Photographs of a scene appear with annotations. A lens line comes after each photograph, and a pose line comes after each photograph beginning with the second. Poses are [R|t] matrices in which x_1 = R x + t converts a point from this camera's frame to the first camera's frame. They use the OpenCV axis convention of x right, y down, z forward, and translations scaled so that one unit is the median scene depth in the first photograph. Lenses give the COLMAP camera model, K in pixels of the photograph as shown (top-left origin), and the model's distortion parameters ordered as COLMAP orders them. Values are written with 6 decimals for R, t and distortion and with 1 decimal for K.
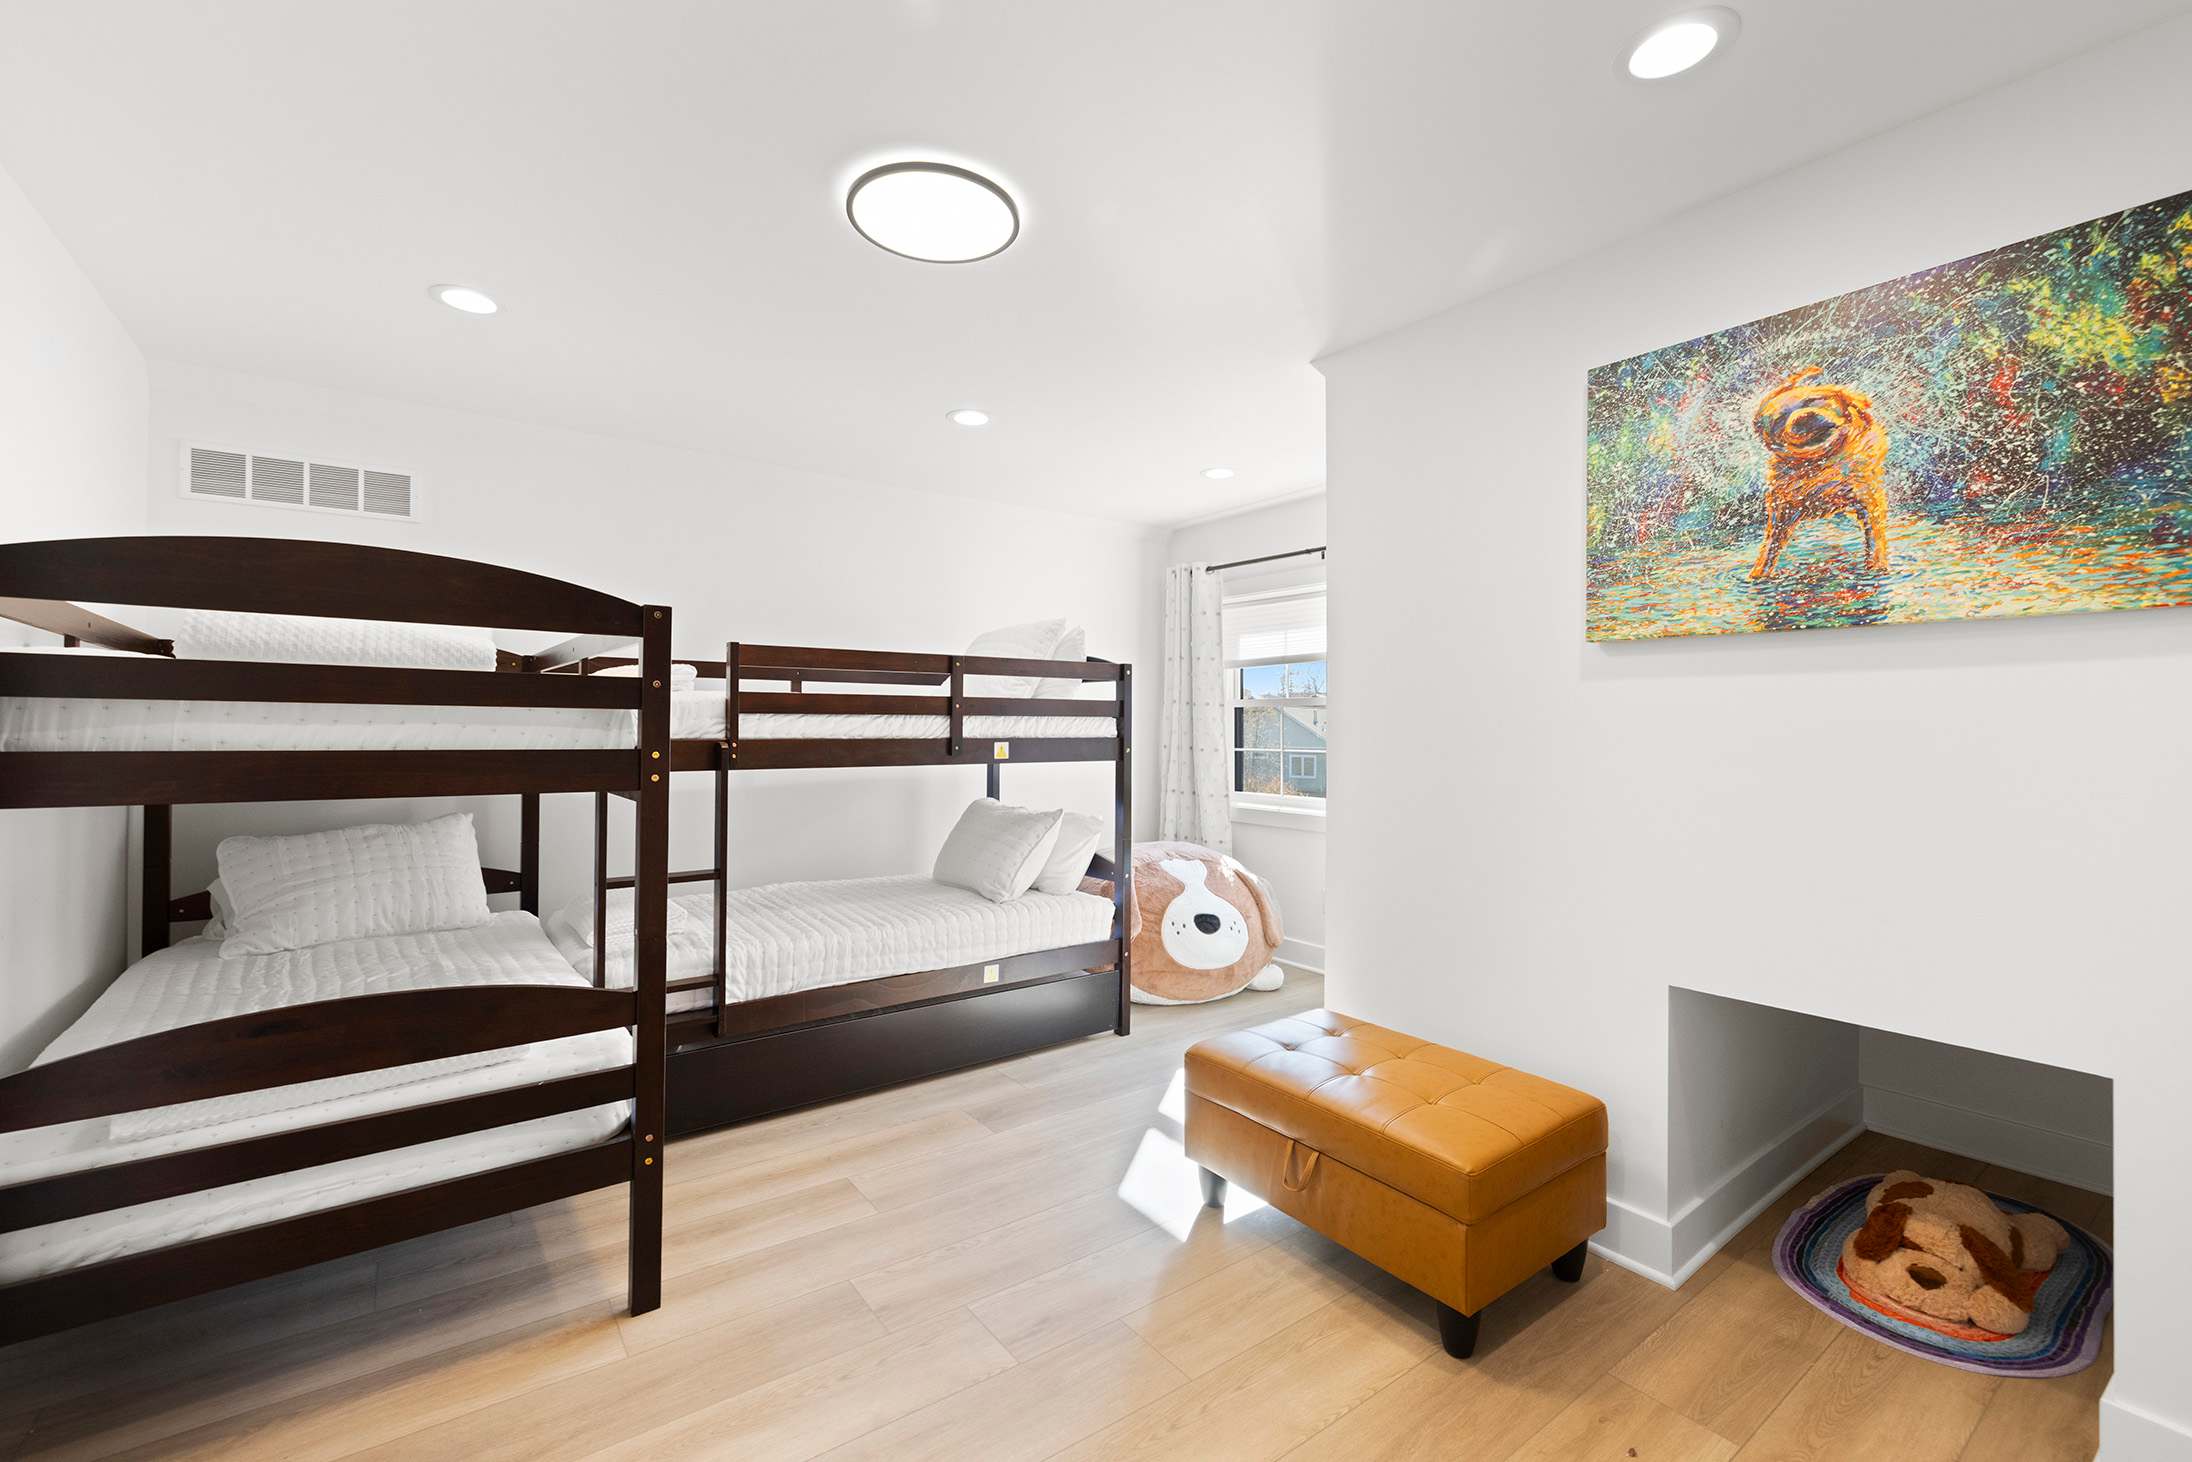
lens RADIAL K [[952.5, 0, 1099.8], [0, 952.5, 722.8], [0, 0, 1]] dist [-0.002599, 0.002857]
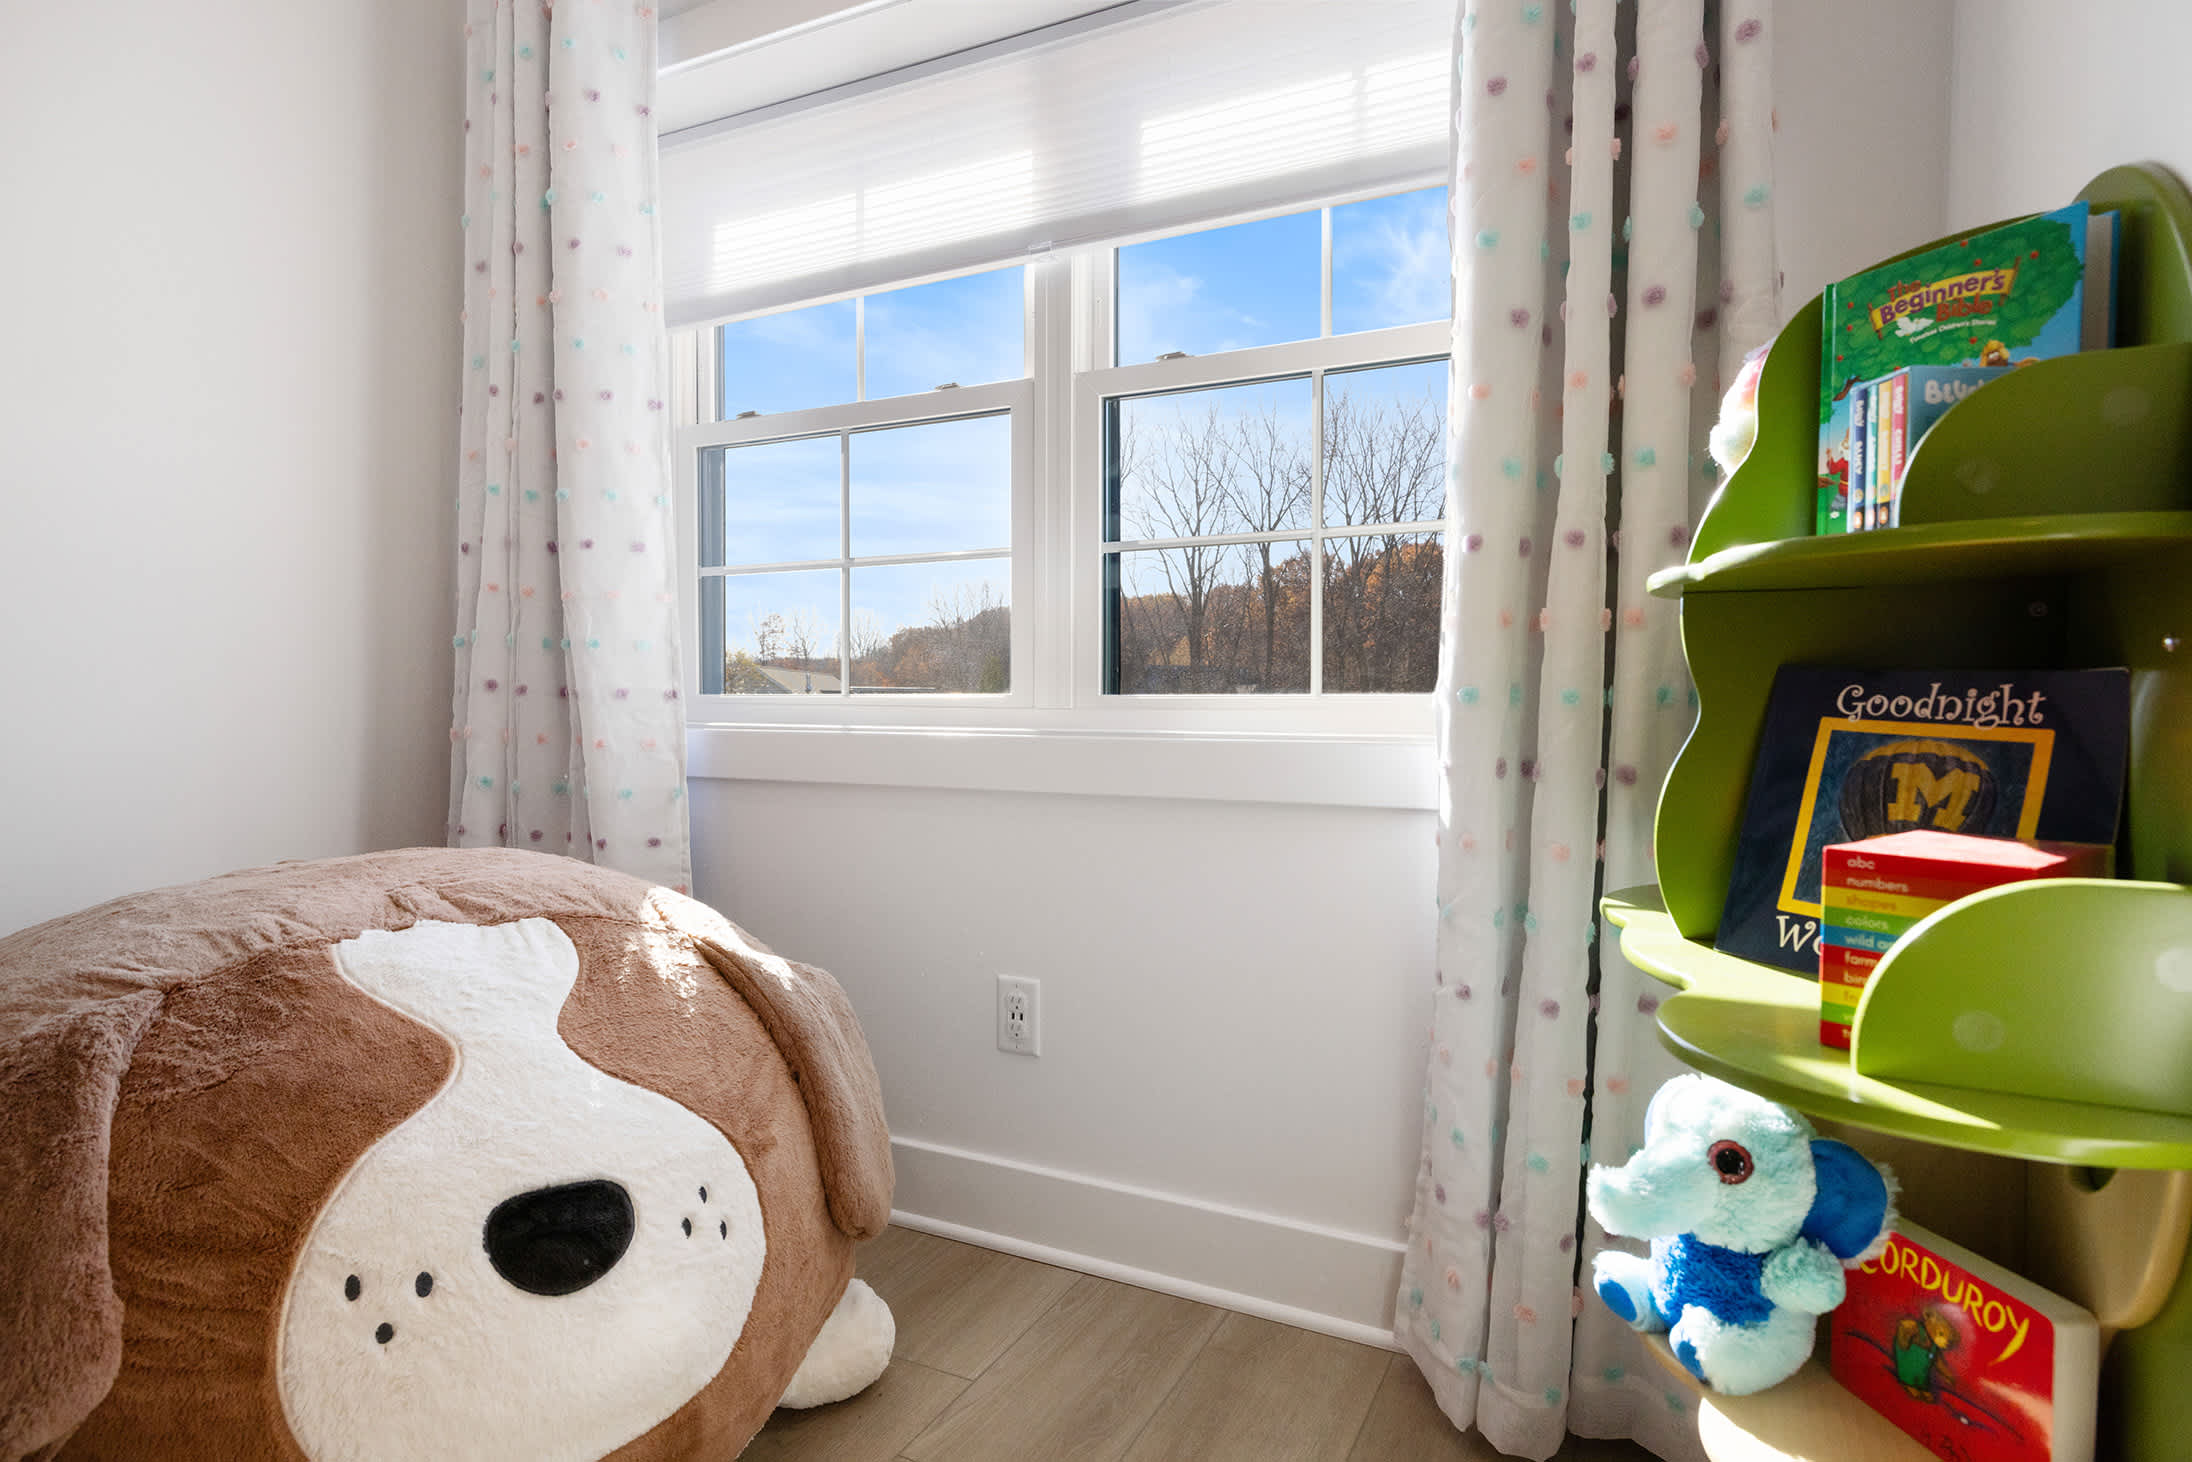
lens RADIAL K [[1190.6, 0, 1098.1], [0, 1190.6, 729.0], [0, 0, 1]] dist [-0.002056, 0.000415]
pose [[0.894872, -0.008977, 0.446233, 0.095002], [-0.002561, 0.999678, 0.025249, 0.088656], [-0.446316, -0.023737, 0.894561, 0.668068]]
